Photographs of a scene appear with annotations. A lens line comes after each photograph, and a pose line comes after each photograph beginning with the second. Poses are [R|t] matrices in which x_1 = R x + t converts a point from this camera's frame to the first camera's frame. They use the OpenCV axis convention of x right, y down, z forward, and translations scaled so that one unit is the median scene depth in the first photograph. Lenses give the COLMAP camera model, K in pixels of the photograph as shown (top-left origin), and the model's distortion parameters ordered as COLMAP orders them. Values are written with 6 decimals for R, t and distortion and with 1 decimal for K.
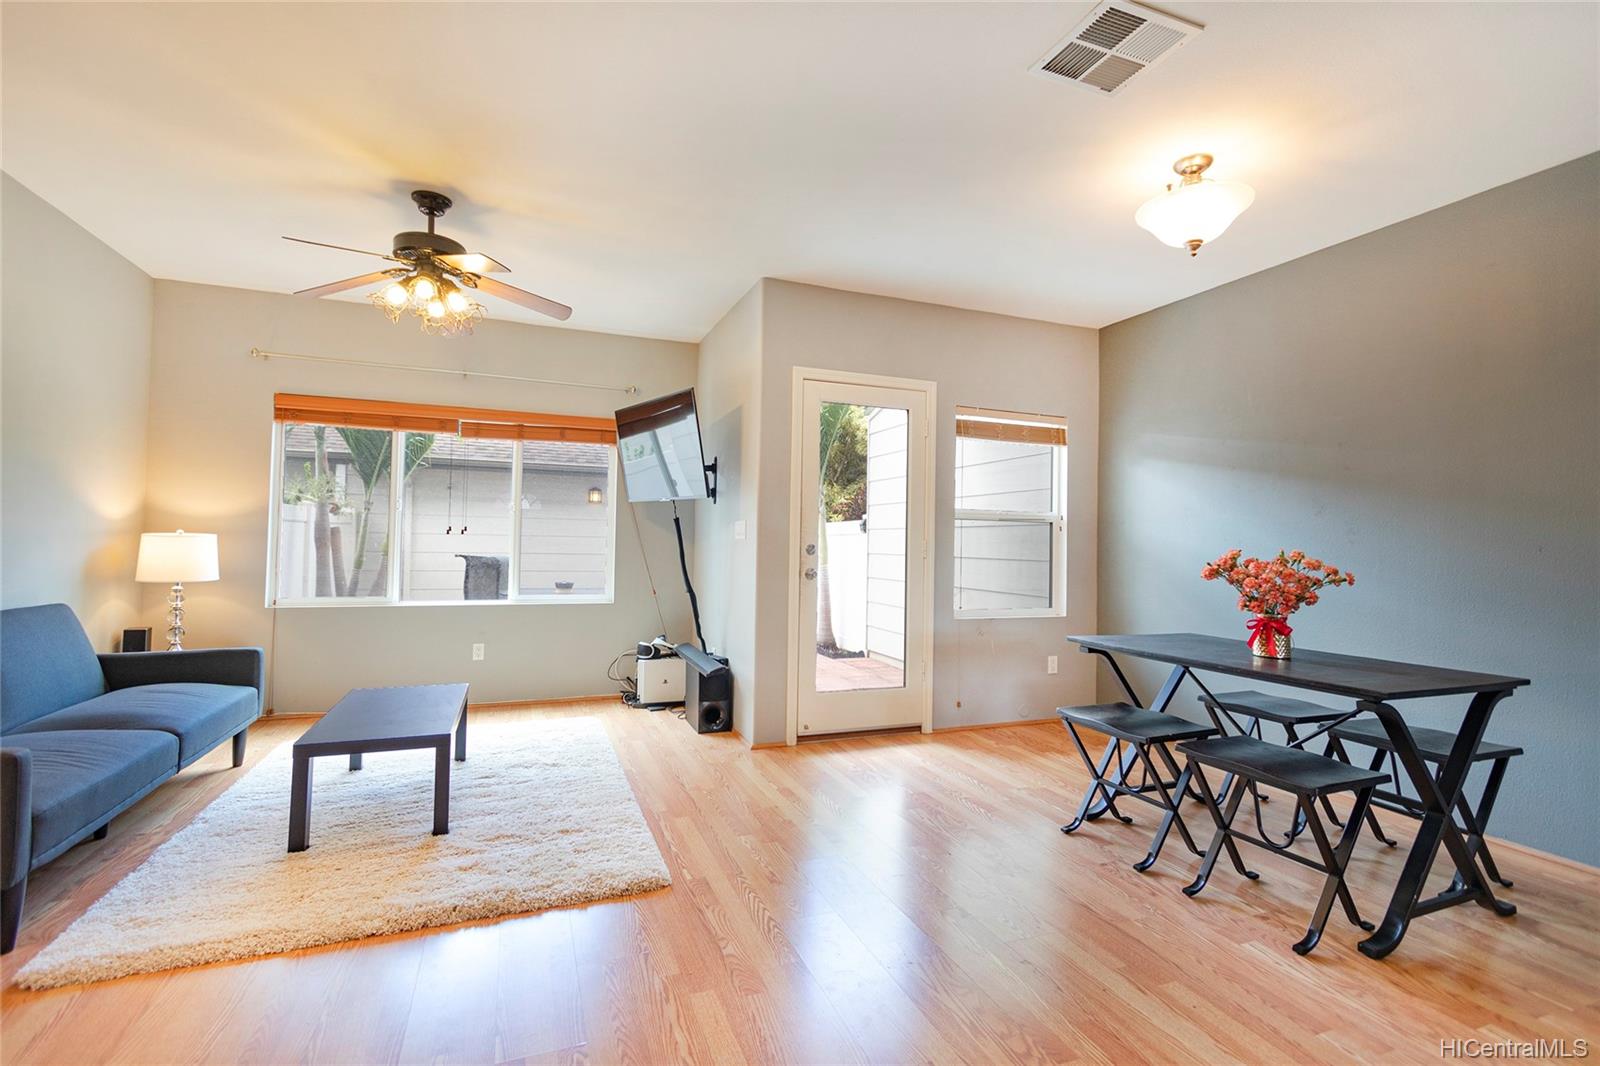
lens RADIAL K [[726.4, 0, 808.4], [0, 726.4, 527.5], [0, 0, 1]] dist [0.005384, -0.000508]
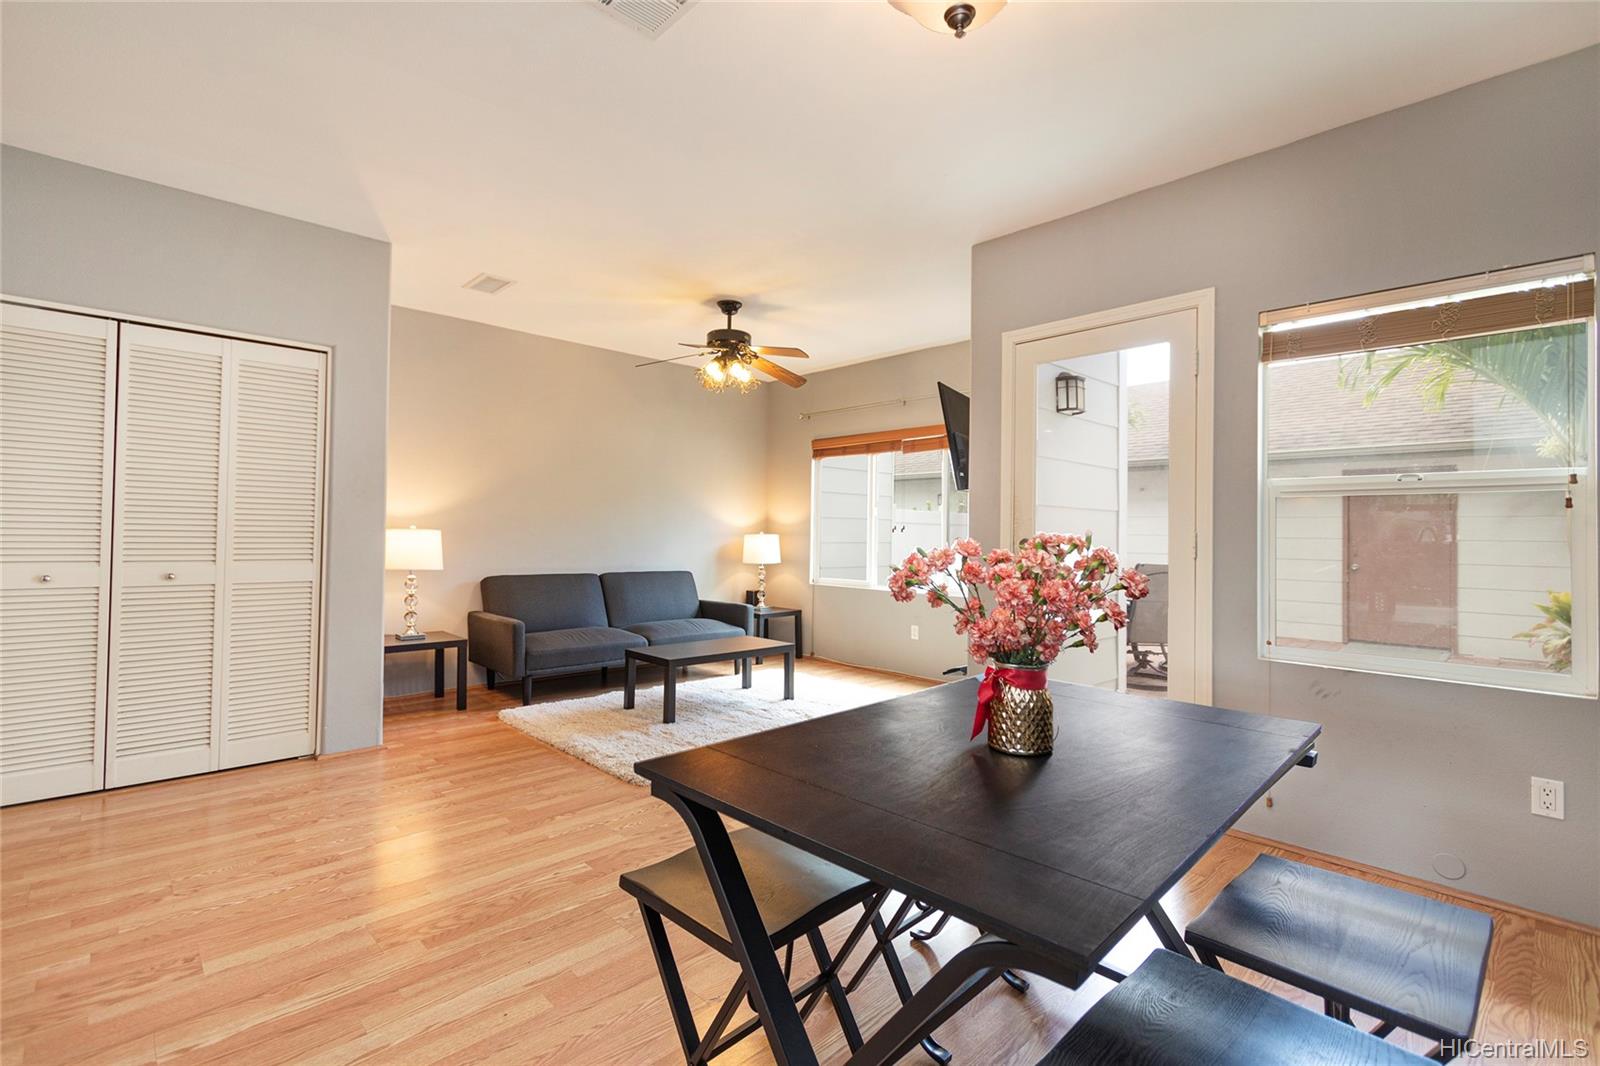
lens RADIAL K [[726.4, 0, 794.4], [0, 726.4, 527.7], [0, 0, 1]] dist [0.005384, -0.000508]
pose [[0.379108, -0.022917, -0.925069, 0.624565], [0.015439, 0.999711, -0.018439, 0.021020], [0.925224, -0.007292, 0.379352, 0.398017]]
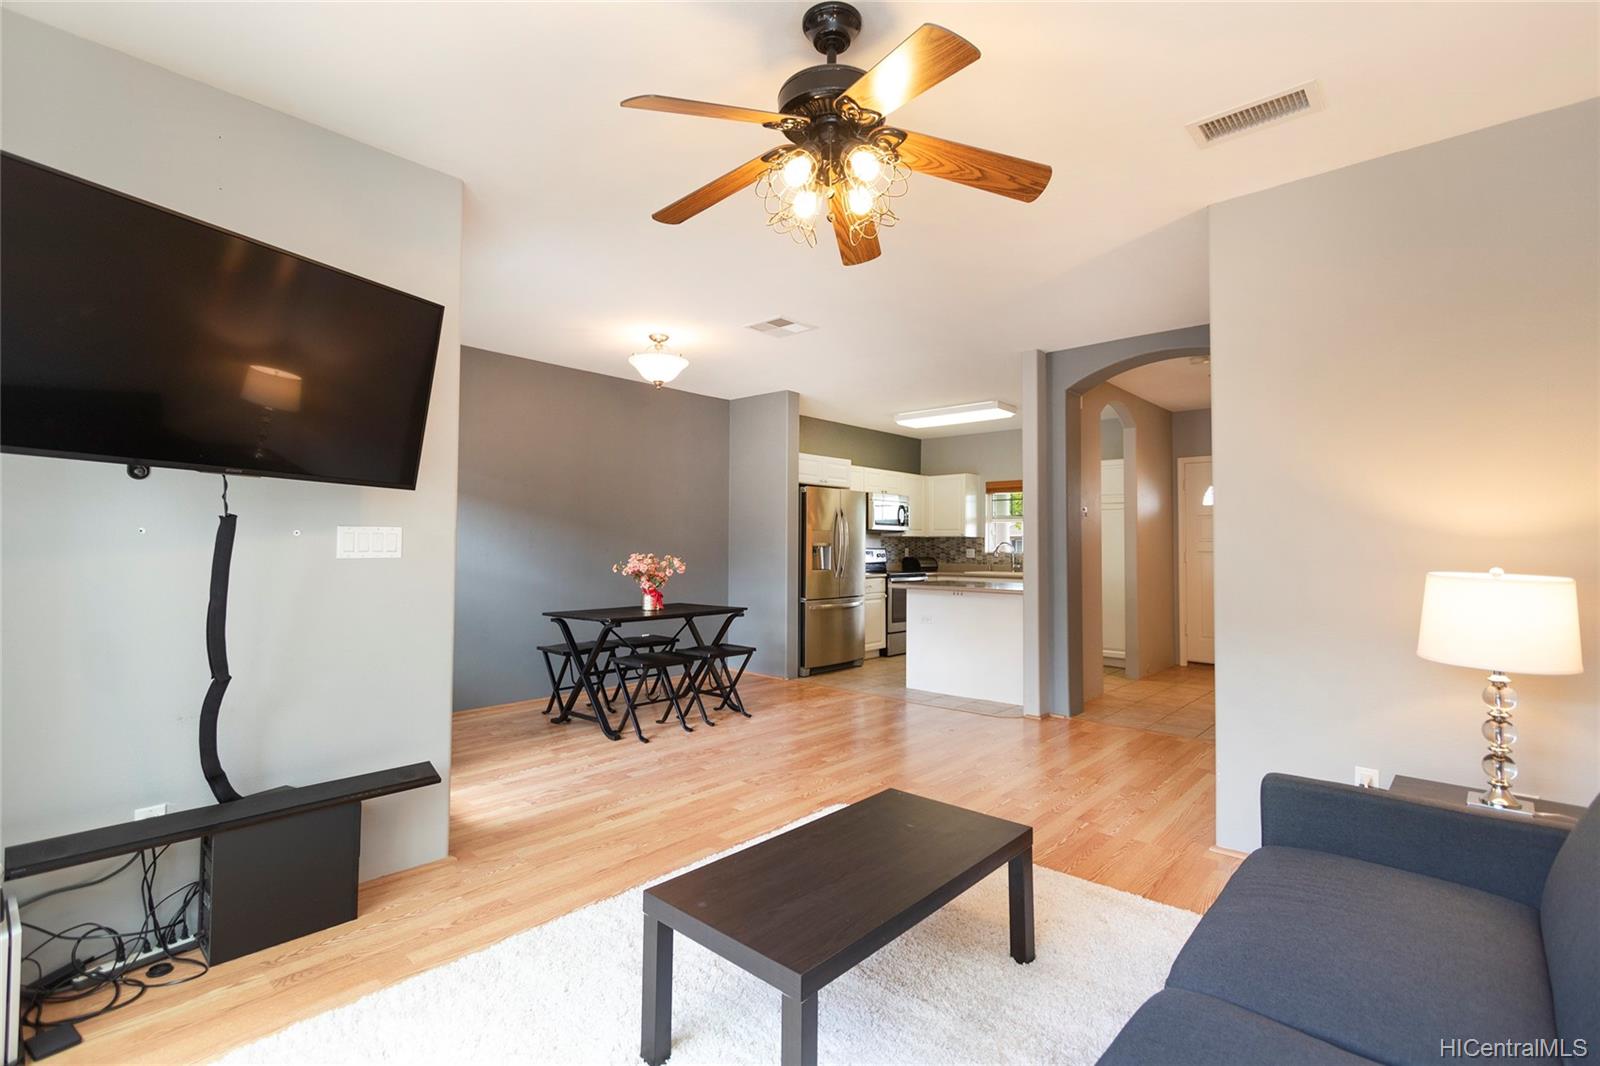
lens RADIAL K [[726.4, 0, 793.1], [0, 726.4, 528.6], [0, 0, 1]] dist [0.005384, -0.000508]
pose [[-0.439387, 0.000633, 0.898298, -0.736418], [-0.034921, 0.999232, -0.017785, -0.008491], [-0.897619, -0.039184, -0.439027, 0.900650]]
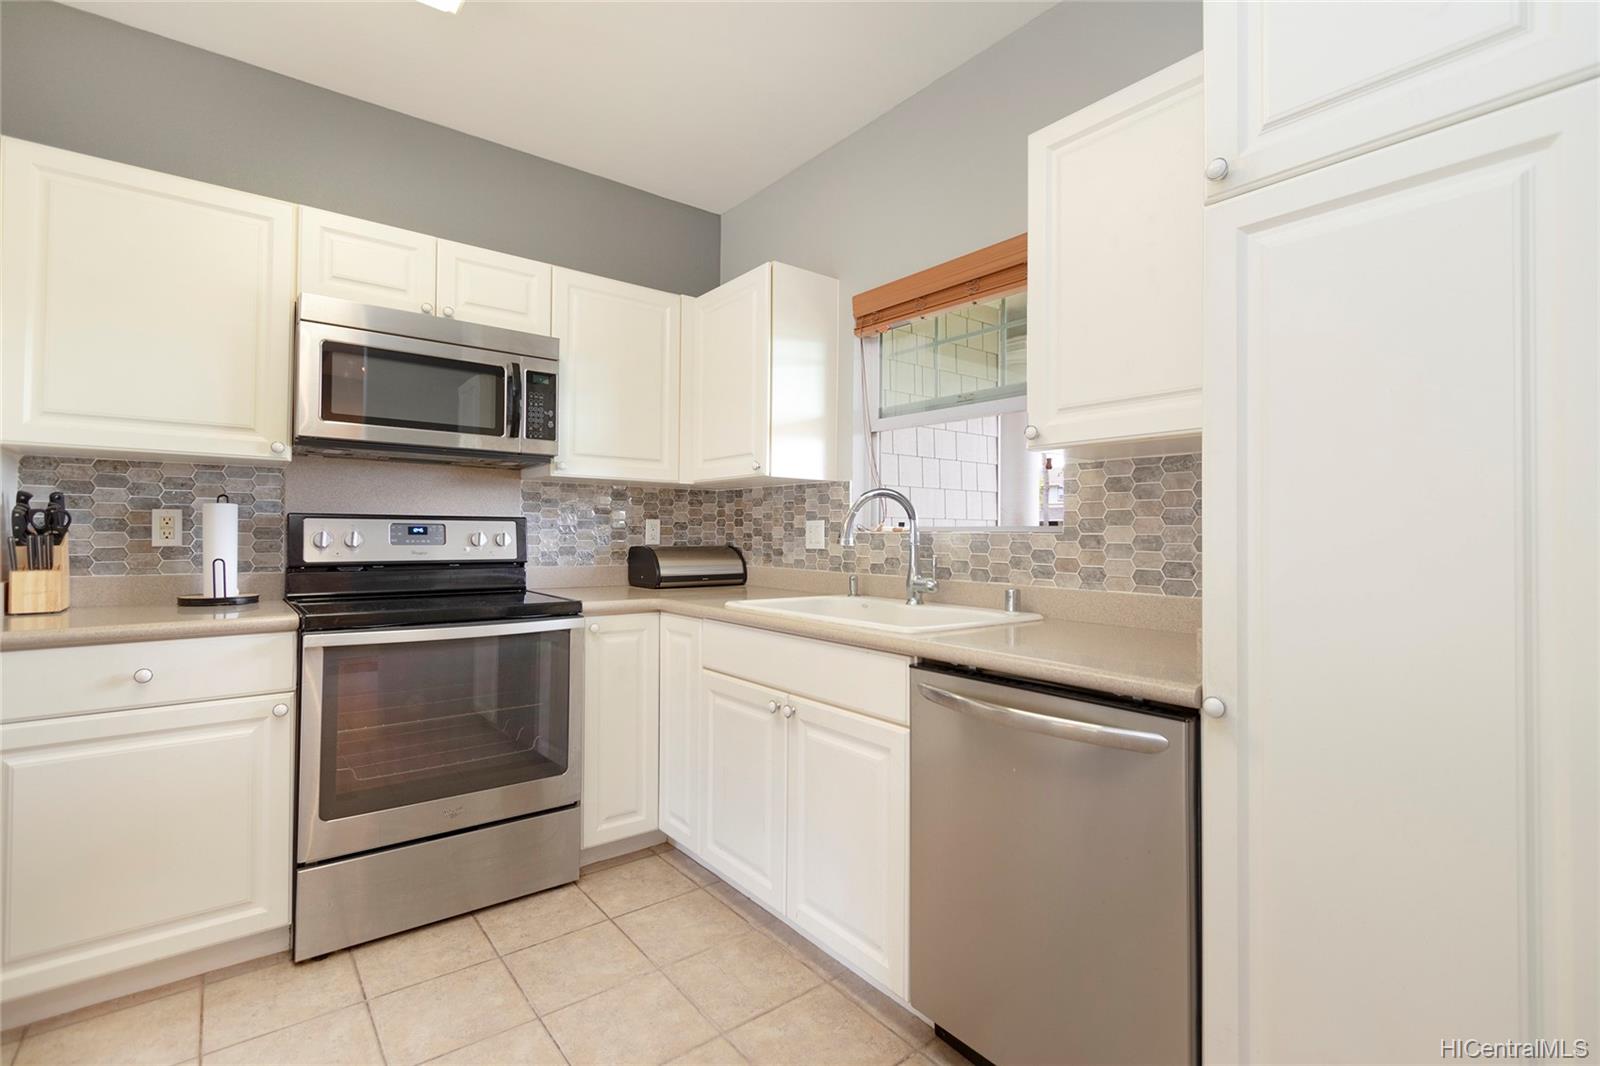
lens RADIAL K [[726.4, 0, 770.6], [0, 726.4, 525.6], [0, 0, 1]] dist [0.005384, -0.000508]
pose [[-0.257219, -0.009849, 0.966303, 0.278742], [-0.034681, 0.999398, 0.000955, -0.000234], [-0.965731, -0.033267, -0.257406, -0.245339]]
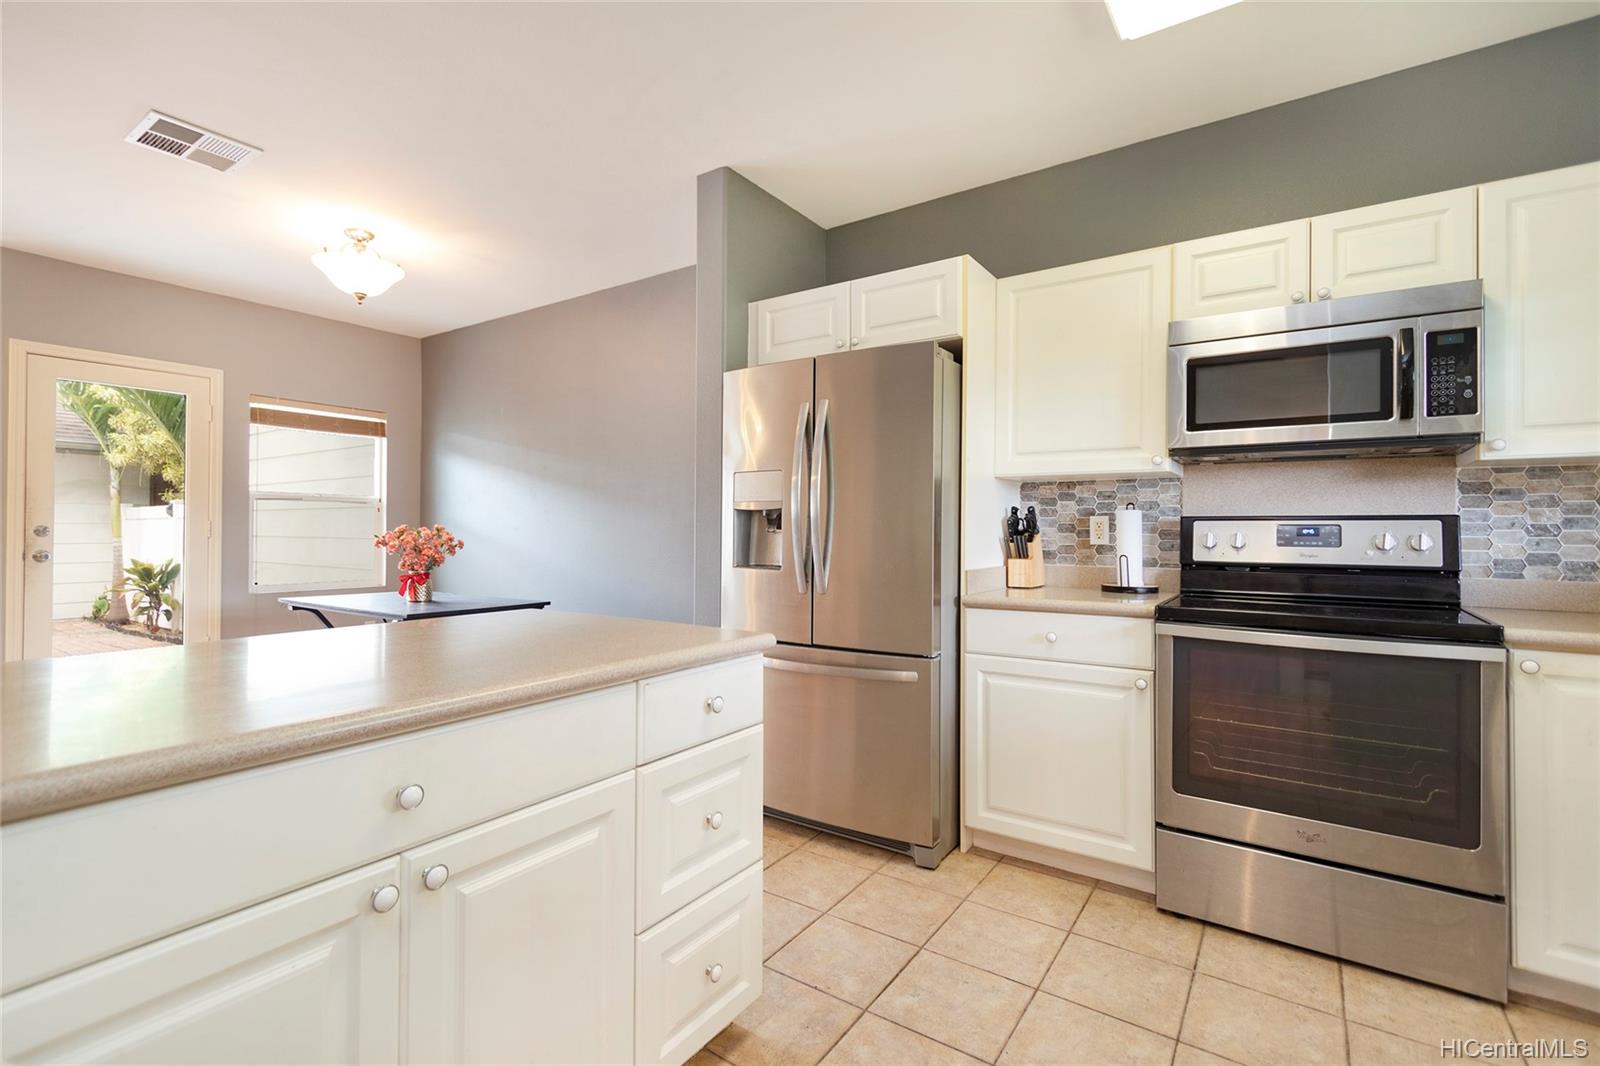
lens RADIAL K [[726.4, 0, 830.9], [0, 726.4, 525.2], [0, 0, 1]] dist [0.005384, -0.000508]
pose [[0.826844, -0.009684, 0.562347, 0.305336], [-0.003267, 0.999752, 0.022020, -0.001838], [-0.562421, -0.020044, 0.826608, -0.369365]]
